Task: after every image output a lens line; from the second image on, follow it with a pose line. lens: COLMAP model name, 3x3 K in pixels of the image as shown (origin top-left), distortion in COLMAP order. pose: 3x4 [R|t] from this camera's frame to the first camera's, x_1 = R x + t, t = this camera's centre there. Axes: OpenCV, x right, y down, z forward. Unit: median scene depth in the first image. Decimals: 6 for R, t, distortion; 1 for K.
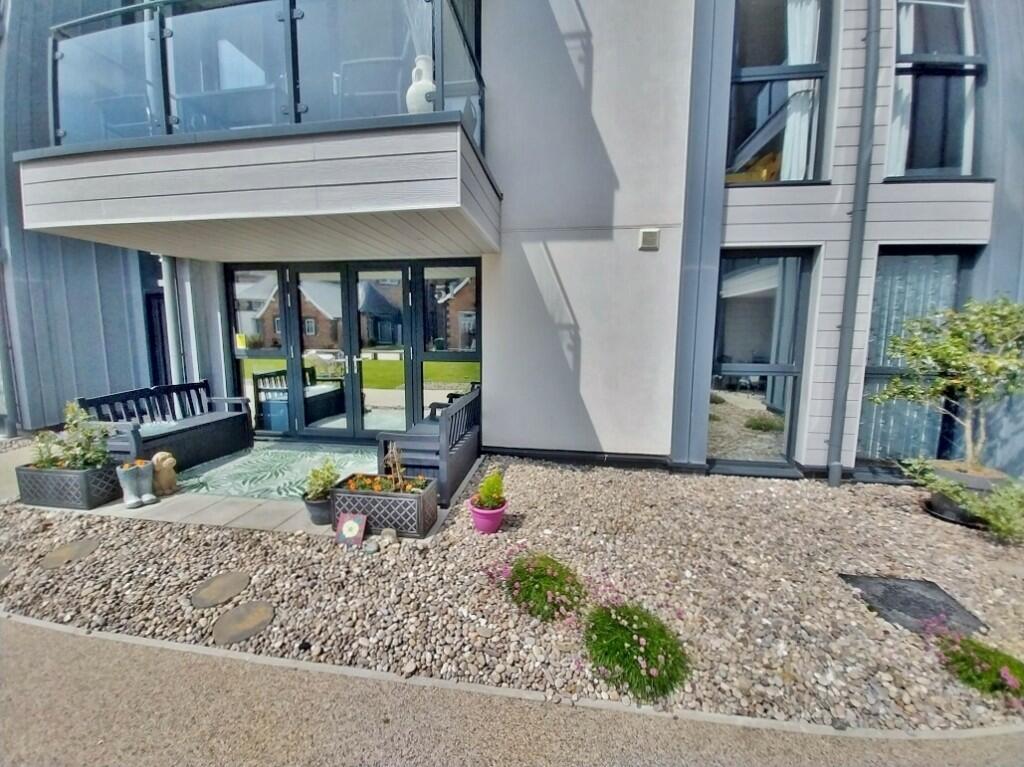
lens RADIAL K [[405.2, 0, 504.7], [0, 405.2, 378.3], [0, 0, 1]] dist [0.020777, -0.018492]
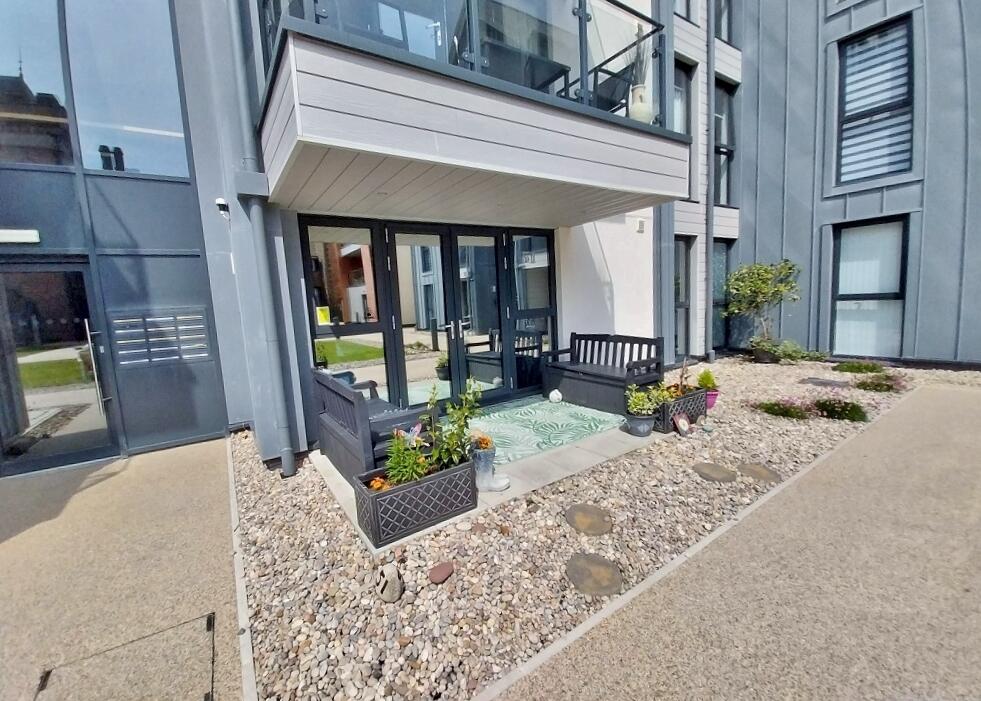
lens RADIAL K [[406.7, 0, 490.5], [0, 406.7, 350.5], [0, 0, 1]] dist [0.000436, 0.000011]
pose [[0.734122, -0.133221, 0.665820, -1.185523], [0.139819, 0.989209, 0.043764, -0.019854], [-0.664466, 0.060966, 0.744828, 0.268245]]
